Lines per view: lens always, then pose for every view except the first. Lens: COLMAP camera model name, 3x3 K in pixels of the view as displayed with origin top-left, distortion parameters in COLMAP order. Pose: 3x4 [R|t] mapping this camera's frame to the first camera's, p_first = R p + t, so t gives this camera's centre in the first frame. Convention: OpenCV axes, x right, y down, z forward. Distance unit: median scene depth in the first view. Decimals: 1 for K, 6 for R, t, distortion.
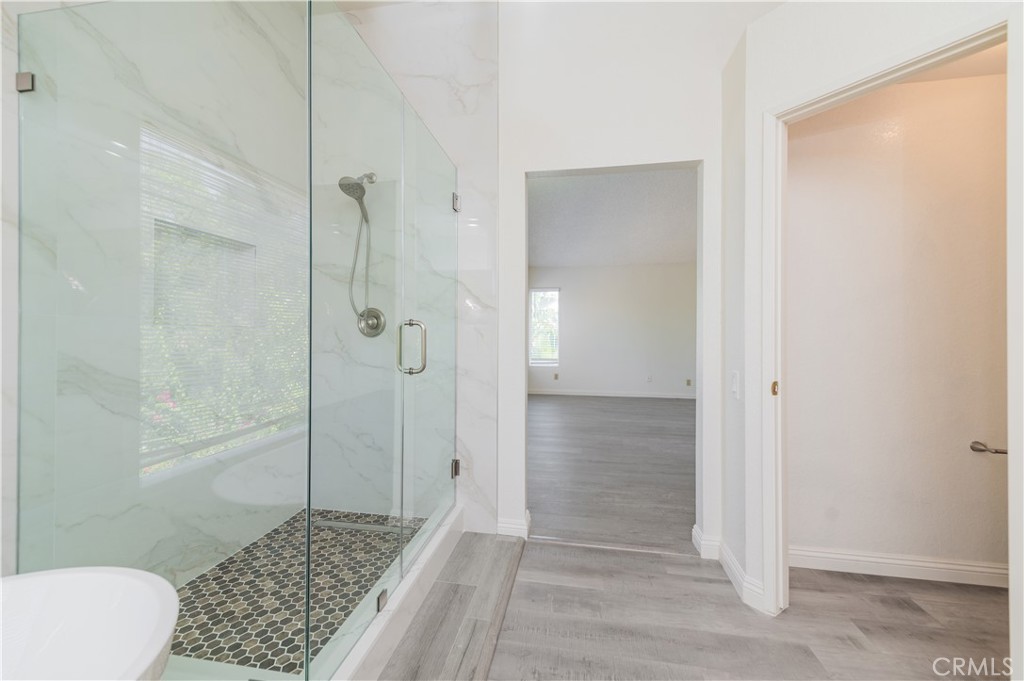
lens RADIAL K [[404.7, 0, 510.9], [0, 404.7, 334.1], [0, 0, 1]] dist [0.011967, -0.001143]
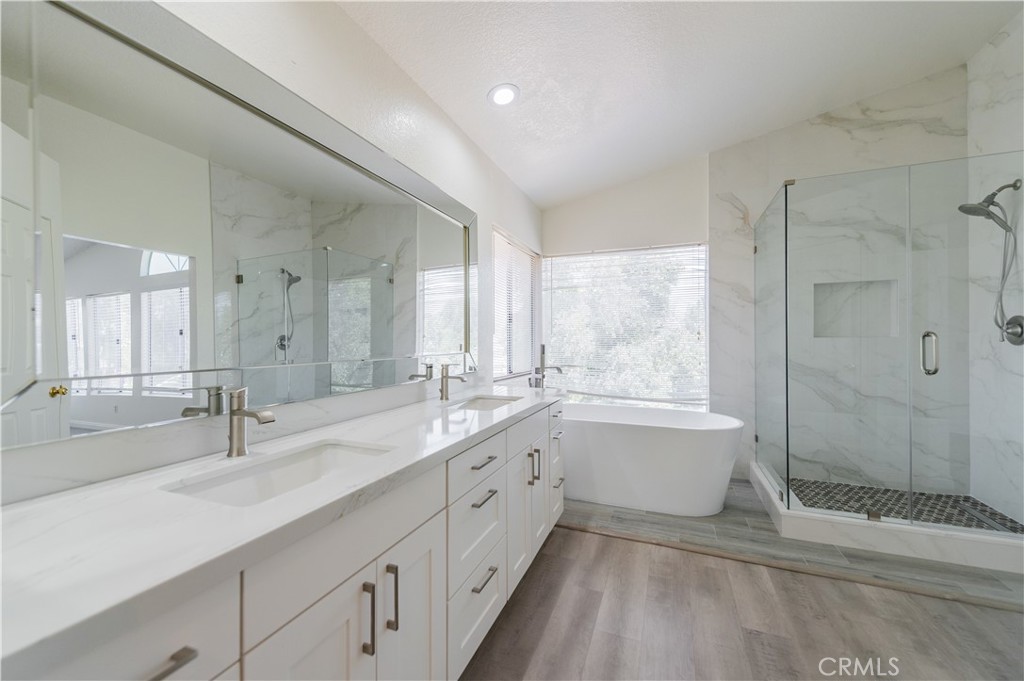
lens RADIAL K [[404.7, 0, 516.0], [0, 404.7, 339.9], [0, 0, 1]] dist [0.011967, -0.001143]
pose [[-0.192214, 0.000880, -0.981353, 0.929745], [-0.000475, 0.999999, 0.000990, -0.007028], [0.981353, 0.000656, -0.192213, -0.019645]]
